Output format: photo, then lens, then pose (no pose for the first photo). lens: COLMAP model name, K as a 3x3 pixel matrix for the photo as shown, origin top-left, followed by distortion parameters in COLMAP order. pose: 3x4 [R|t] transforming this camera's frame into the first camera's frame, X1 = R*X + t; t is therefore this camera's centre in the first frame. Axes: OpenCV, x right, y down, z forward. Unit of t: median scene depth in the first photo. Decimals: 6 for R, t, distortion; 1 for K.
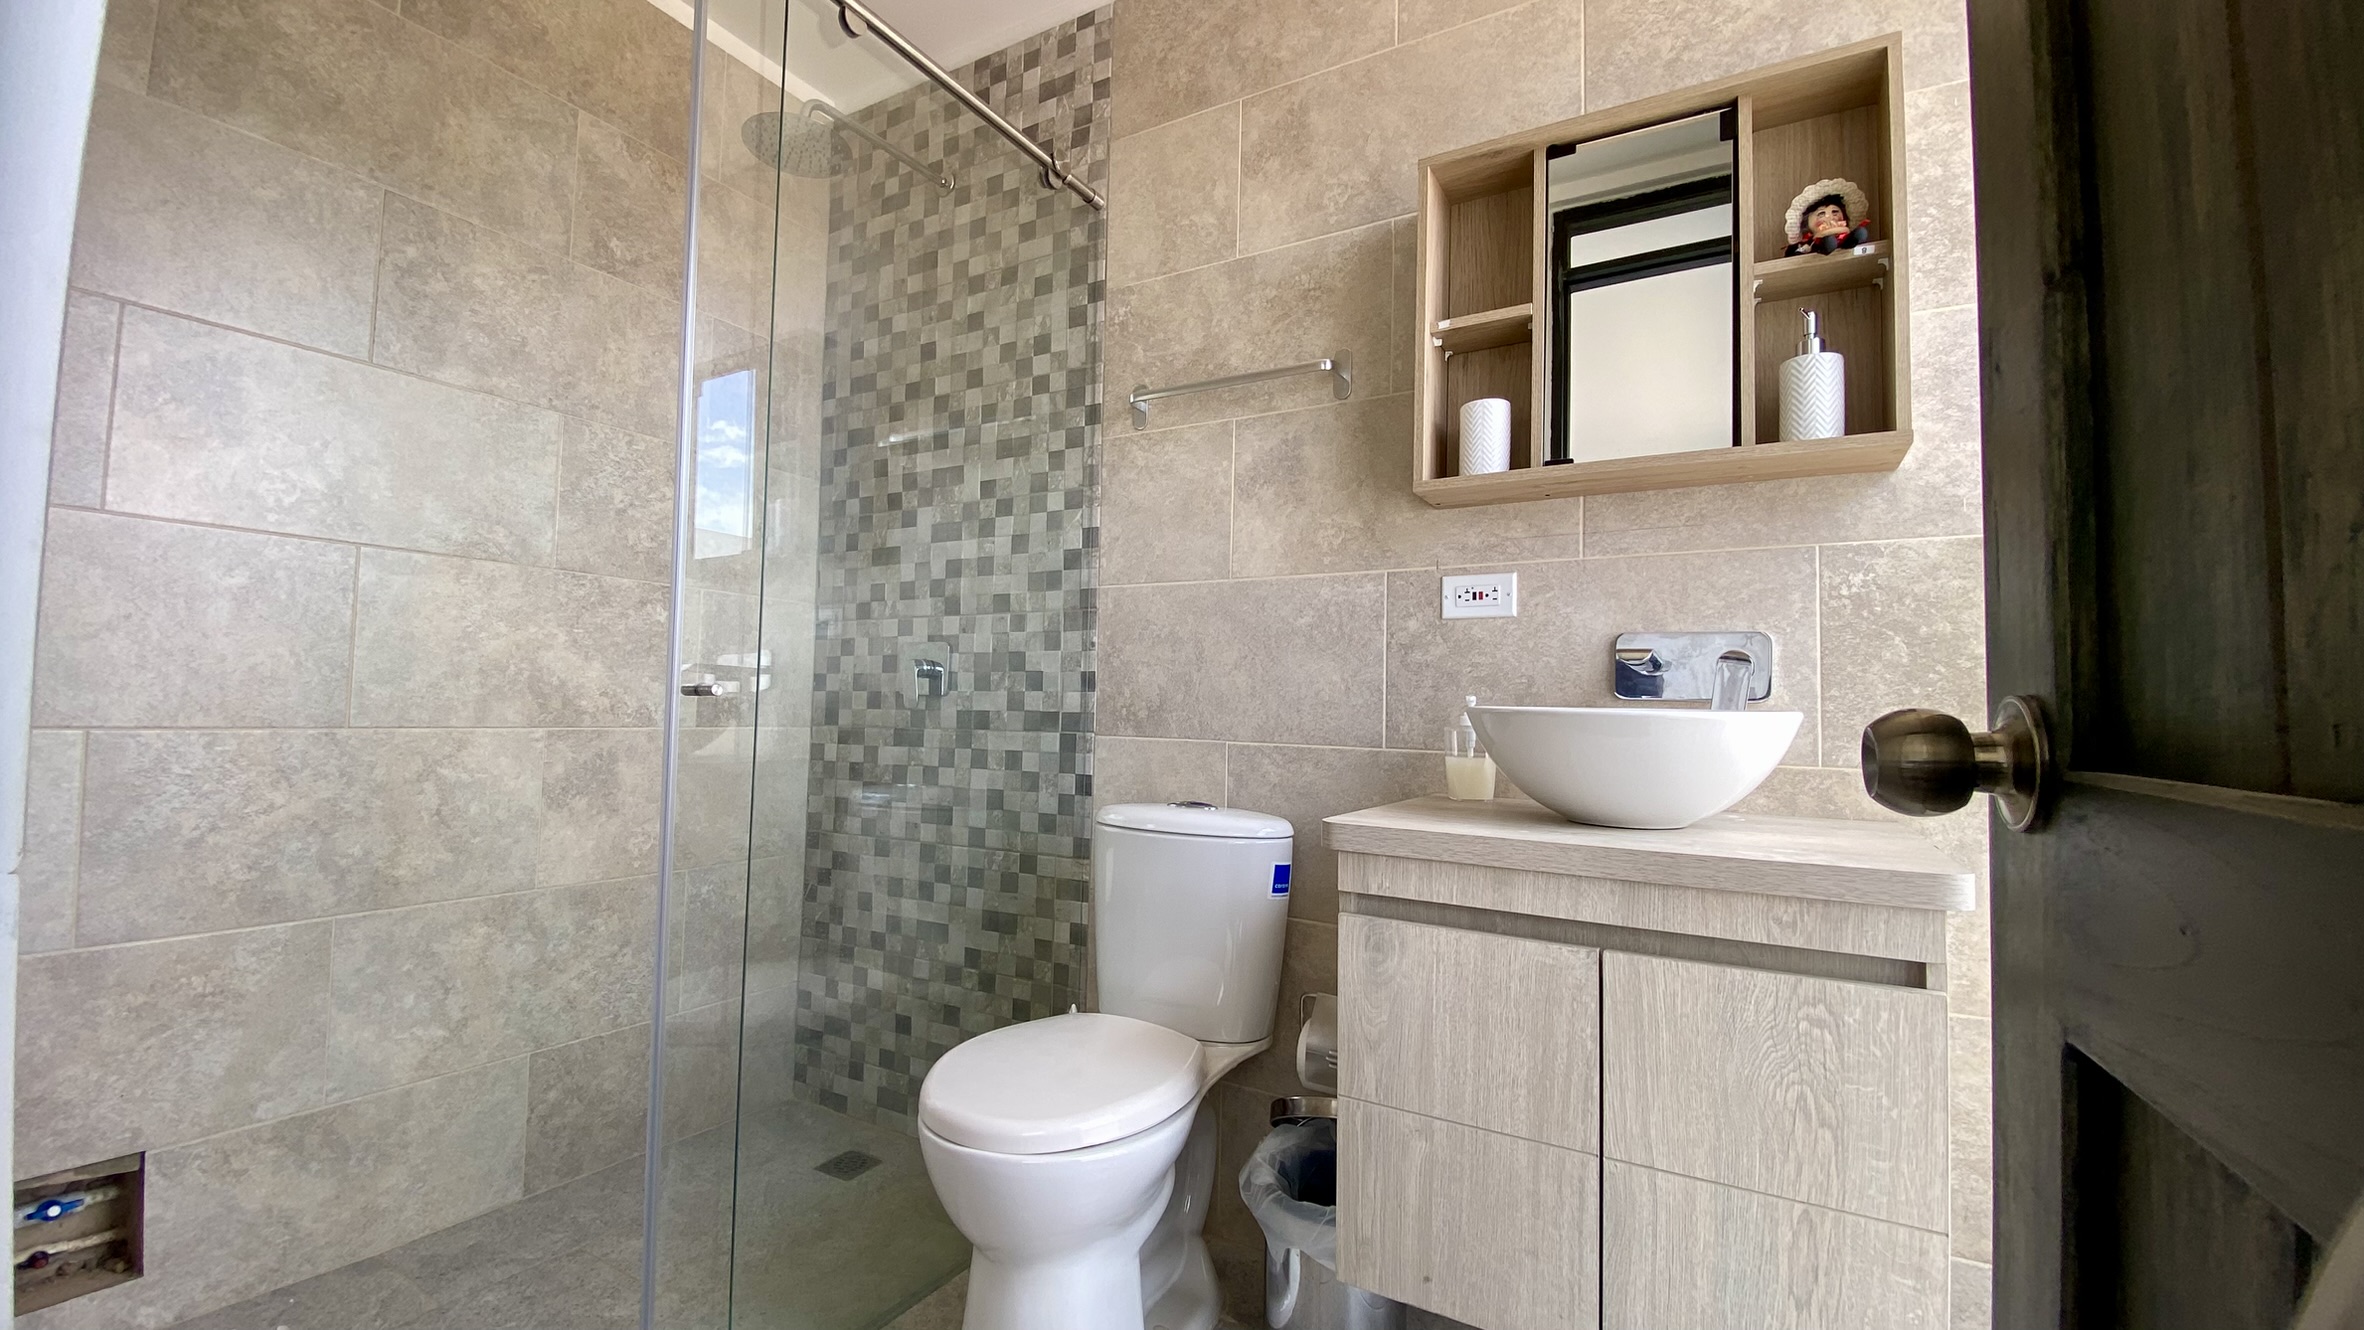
lens RADIAL K [[955.8, 0, 1182.0], [0, 955.8, 665.0], [0, 0, 1]] dist [0.000801, 0.000005]
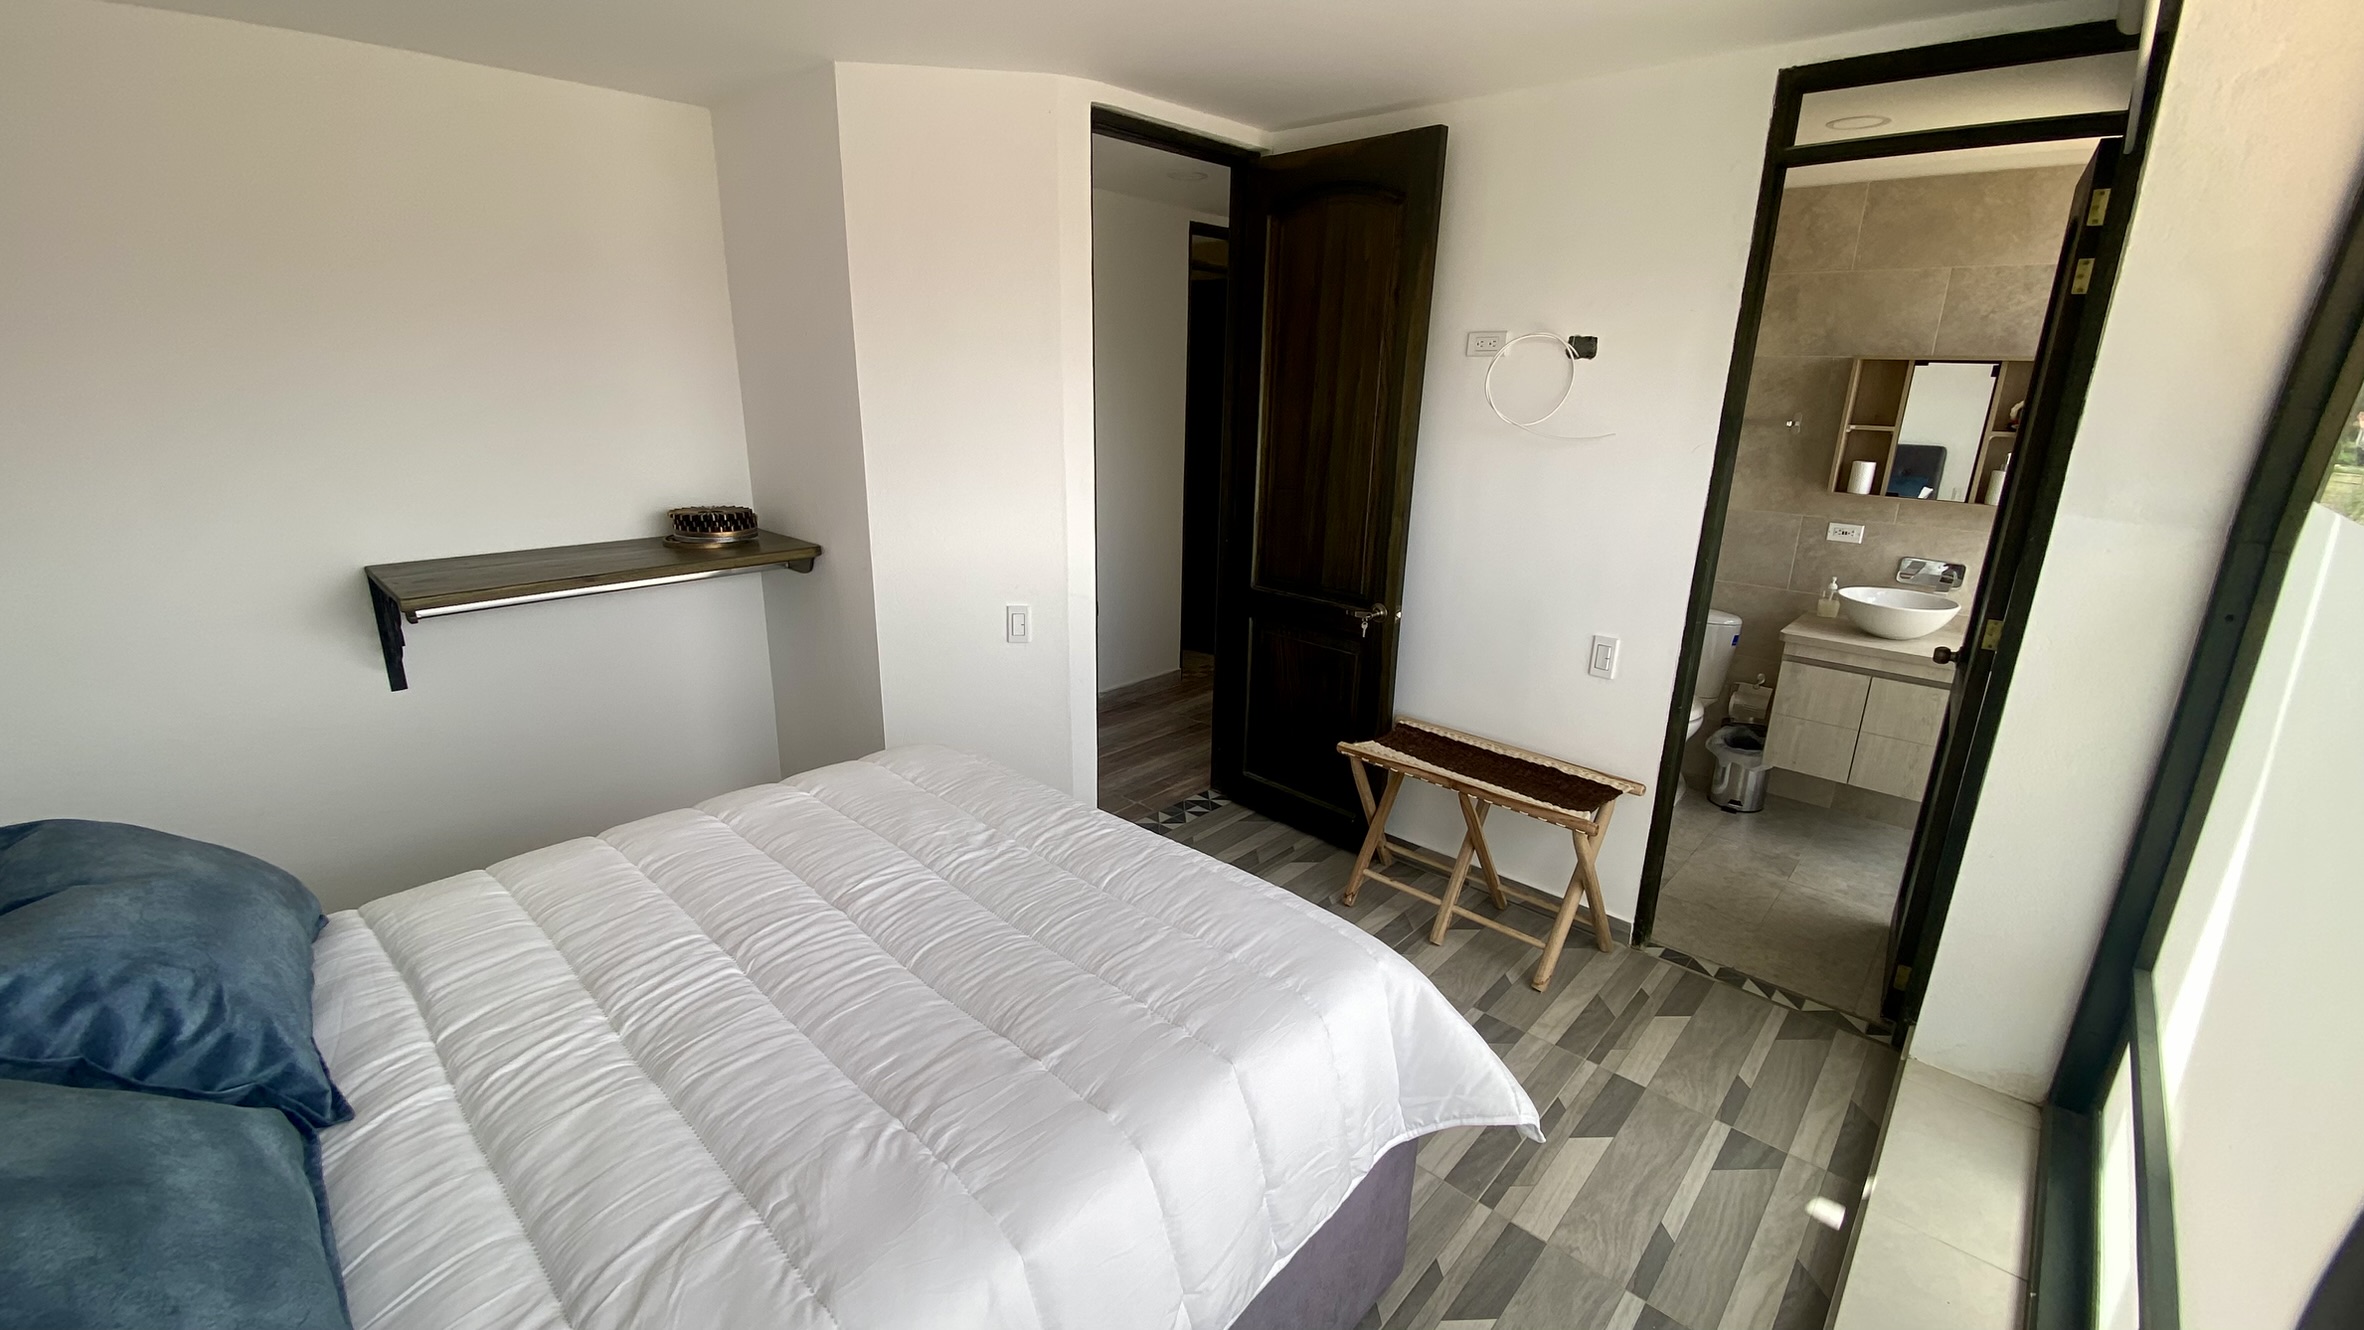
lens RADIAL K [[978.6, 0, 1182.0], [0, 978.6, 665.0], [0, 0, 1]] dist [-0.001039, -0.000128]
pose [[0.977695, 0.047512, -0.204587, -0.824276], [0.024510, 0.941611, 0.335808, -0.637977], [0.208596, -0.333332, 0.919444, -1.776969]]
